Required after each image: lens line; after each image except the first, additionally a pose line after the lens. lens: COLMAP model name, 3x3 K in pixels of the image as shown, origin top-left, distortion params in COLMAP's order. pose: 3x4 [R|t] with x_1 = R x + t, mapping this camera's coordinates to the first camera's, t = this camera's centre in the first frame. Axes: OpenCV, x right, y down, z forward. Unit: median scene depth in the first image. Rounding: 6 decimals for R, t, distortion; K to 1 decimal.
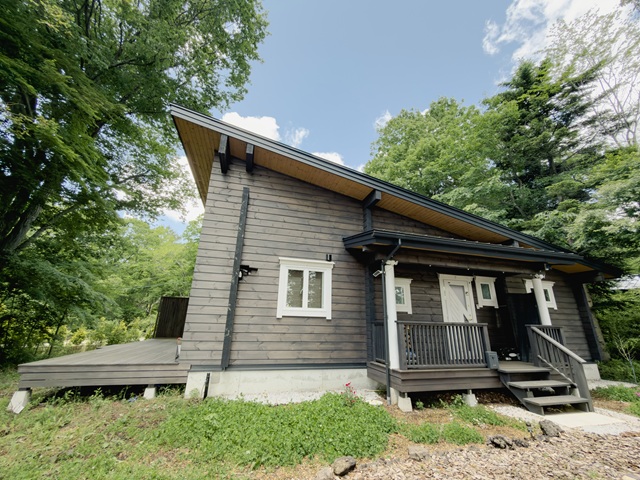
lens RADIAL K [[258.7, 0, 322.5], [0, 258.7, 238.8], [0, 0, 1]] dist [-0.002687, 0.000328]
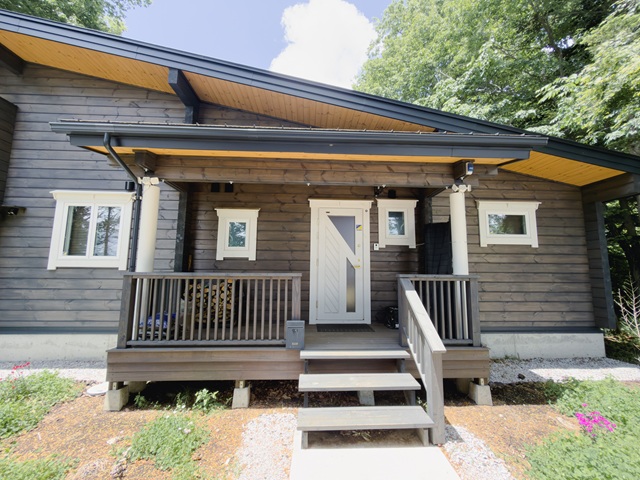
lens RADIAL K [[258.7, 0, 322.5], [0, 258.7, 238.8], [0, 0, 1]] dist [-0.002687, 0.000328]
pose [[0.974922, -0.042422, -0.218465, 0.648421], [0.083450, 0.979721, 0.182160, 0.121415], [0.206307, -0.195823, 0.958692, 0.381390]]
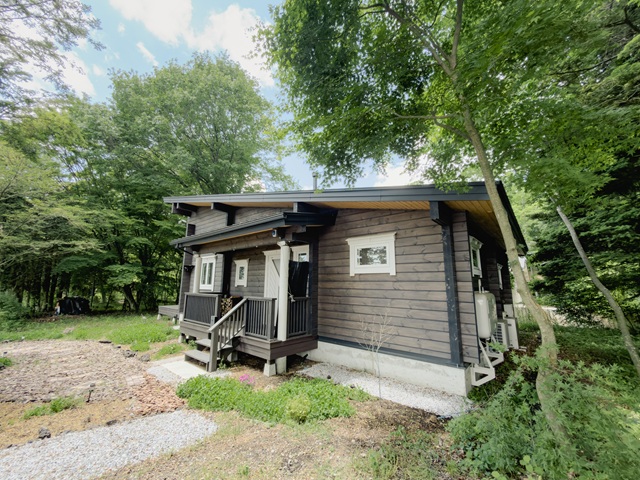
lens RADIAL K [[258.7, 0, 322.5], [0, 258.7, 238.8], [0, 0, 1]] dist [-0.002687, 0.000328]
pose [[0.558972, -0.168649, -0.811854, 1.589157], [0.250051, 0.967802, -0.028881, 0.185819], [0.790585, -0.186861, 0.583145, 0.573991]]
